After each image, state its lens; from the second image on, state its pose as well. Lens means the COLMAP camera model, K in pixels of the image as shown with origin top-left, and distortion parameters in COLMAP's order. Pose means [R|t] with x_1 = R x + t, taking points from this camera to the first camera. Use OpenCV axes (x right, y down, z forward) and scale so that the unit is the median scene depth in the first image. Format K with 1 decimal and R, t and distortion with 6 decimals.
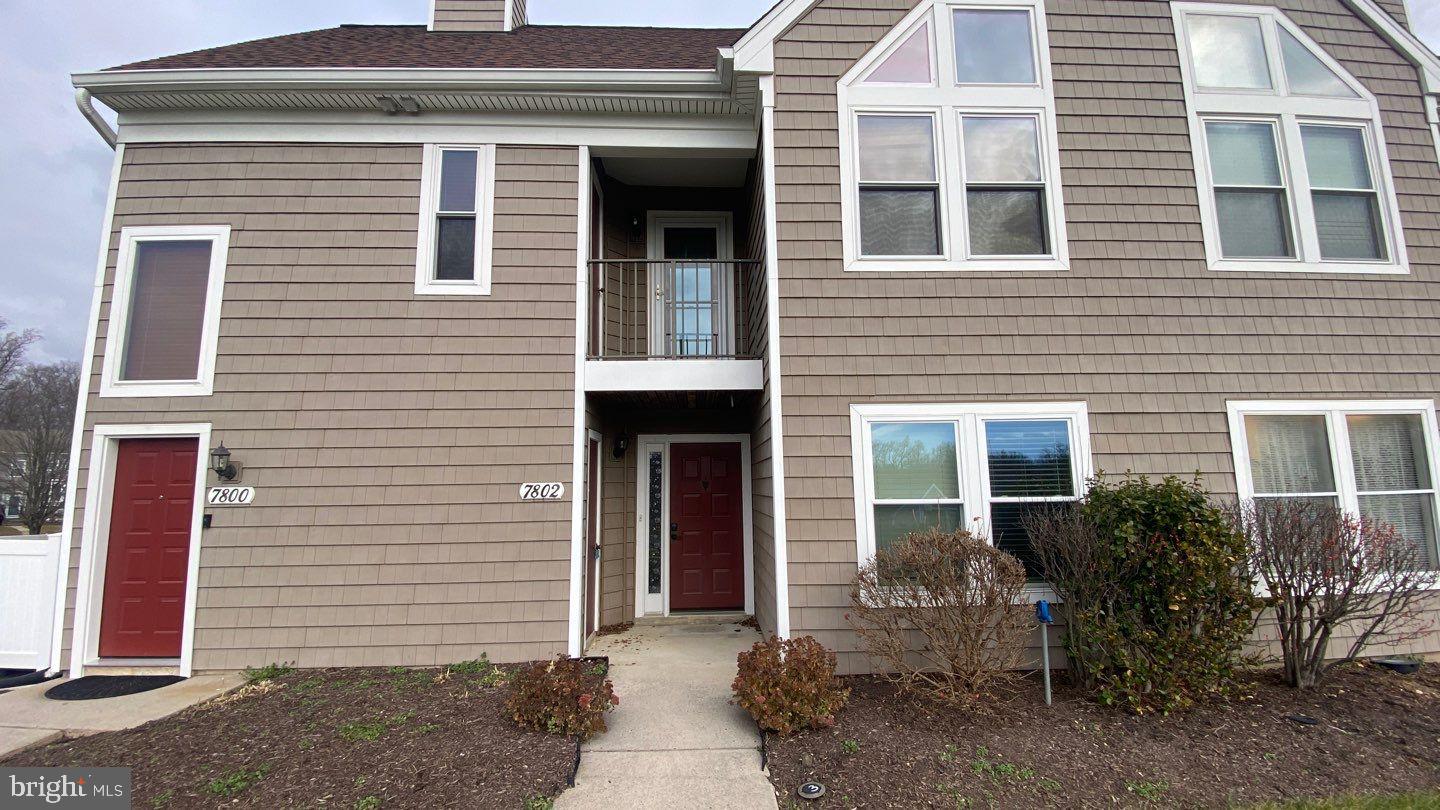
lens RADIAL K [[585.9, 0, 718.9], [0, 585.9, 403.6], [0, 0, 1]] dist [-0.018204, -0.002871]
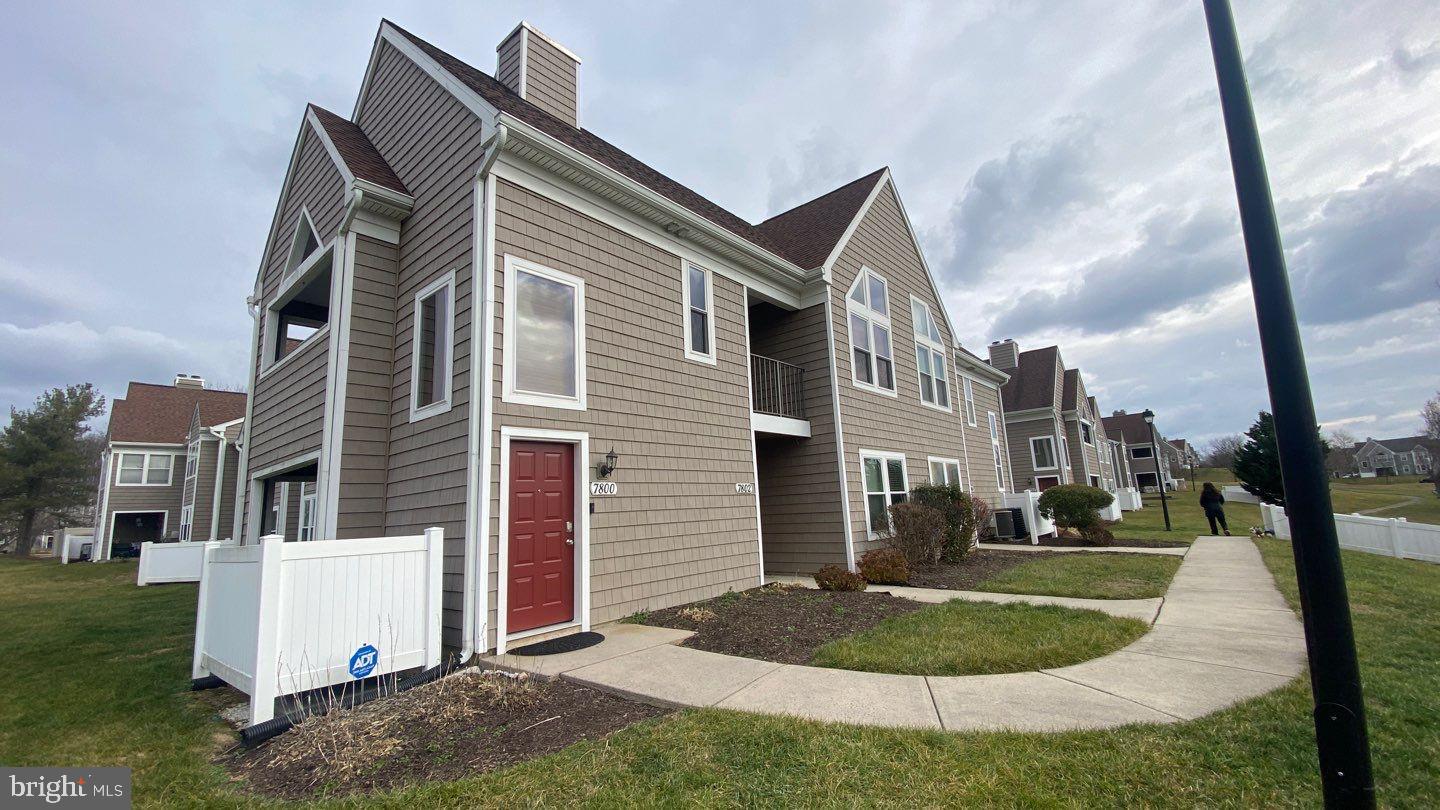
lens RADIAL K [[585.9, 0, 720.4], [0, 585.9, 403.8], [0, 0, 1]] dist [-0.018204, -0.002871]
pose [[0.673654, 0.114706, 0.730091, -1.625781], [-0.058260, 0.993050, -0.102263, 0.085643], [-0.736747, 0.026355, 0.675655, -0.100770]]
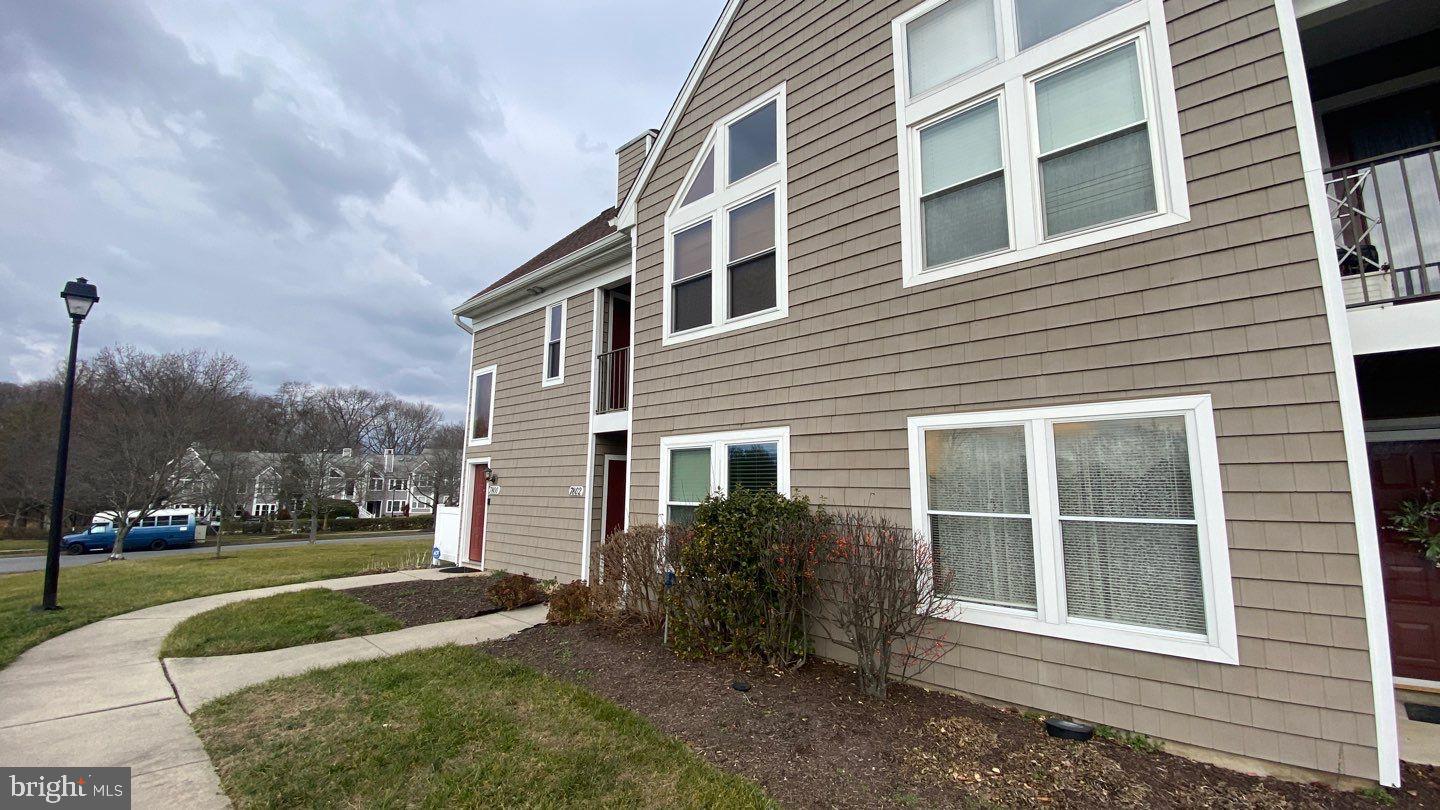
lens RADIAL K [[585.9, 0, 718.8], [0, 585.9, 406.6], [0, 0, 1]] dist [-0.018204, -0.002871]
pose [[0.704167, -0.078524, -0.705679, 1.303124], [0.074174, 0.996563, -0.036876, -0.009958], [0.706150, -0.026376, 0.707571, 0.043294]]
